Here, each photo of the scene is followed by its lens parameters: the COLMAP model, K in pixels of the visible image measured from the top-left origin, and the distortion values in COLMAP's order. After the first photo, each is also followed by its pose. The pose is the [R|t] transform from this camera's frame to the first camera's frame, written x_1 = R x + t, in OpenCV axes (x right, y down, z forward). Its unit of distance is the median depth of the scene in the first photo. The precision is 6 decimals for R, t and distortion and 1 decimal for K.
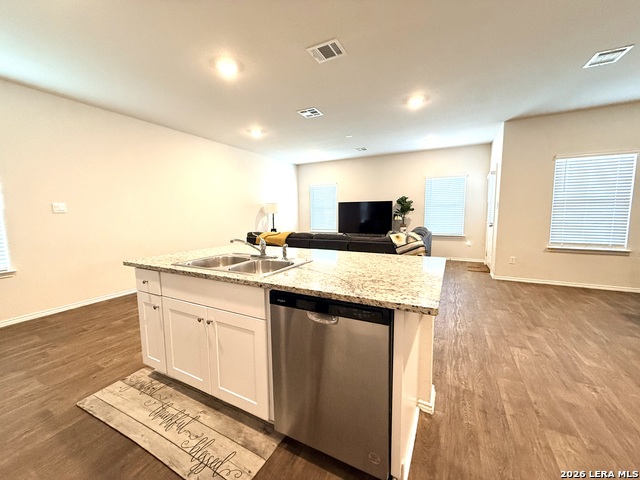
lens RADIAL K [[255.3, 0, 319.7], [0, 255.3, 240.3], [0, 0, 1]] dist [0.001299, 0.000234]
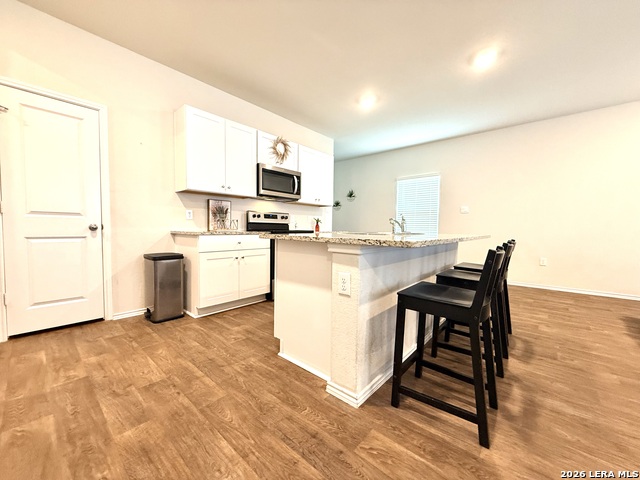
lens RADIAL K [[255.3, 0, 319.1], [0, 255.3, 239.8], [0, 0, 1]] dist [0.001299, 0.000234]
pose [[-0.237880, 0.052716, -0.969863, 0.531107], [-0.117256, 0.989665, 0.082552, 0.021122], [0.964191, 0.133360, -0.229240, 0.444702]]
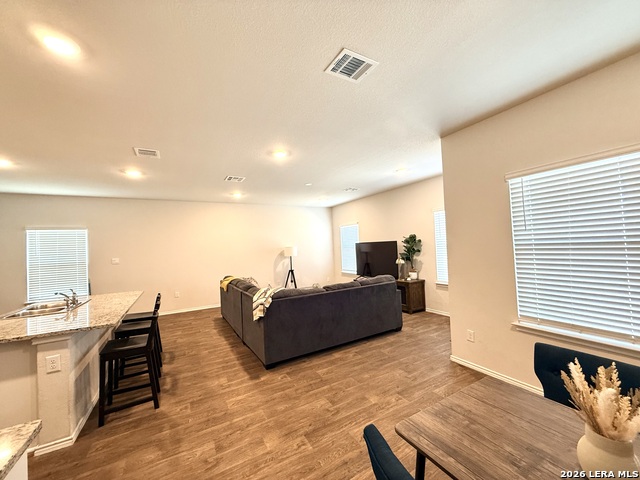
lens RADIAL K [[255.3, 0, 319.1], [0, 255.3, 240.4], [0, 0, 1]] dist [0.001299, 0.000234]
pose [[0.834462, -0.038917, -0.549690, 0.898828], [-0.026457, 0.993523, -0.110504, -0.091495], [0.550430, 0.106755, 0.828028, 0.251849]]
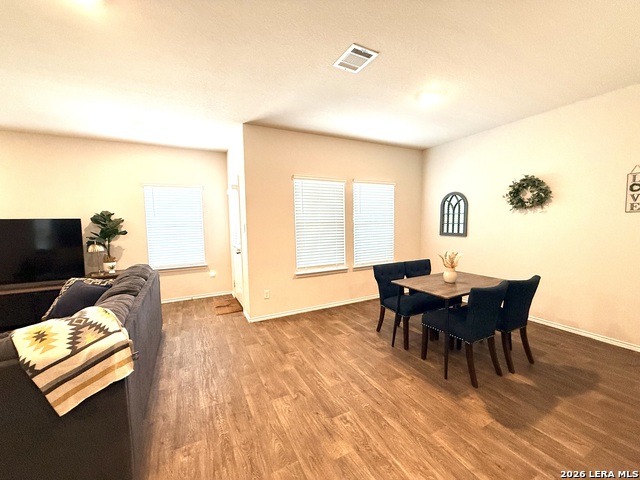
lens RADIAL K [[255.3, 0, 319.1], [0, 255.3, 240.2], [0, 0, 1]] dist [0.001299, 0.000234]
pose [[0.579531, -0.059146, 0.812801, 0.215417], [0.100815, 0.994905, 0.000516, -0.089866], [-0.808690, 0.081644, 0.582541, 0.414081]]
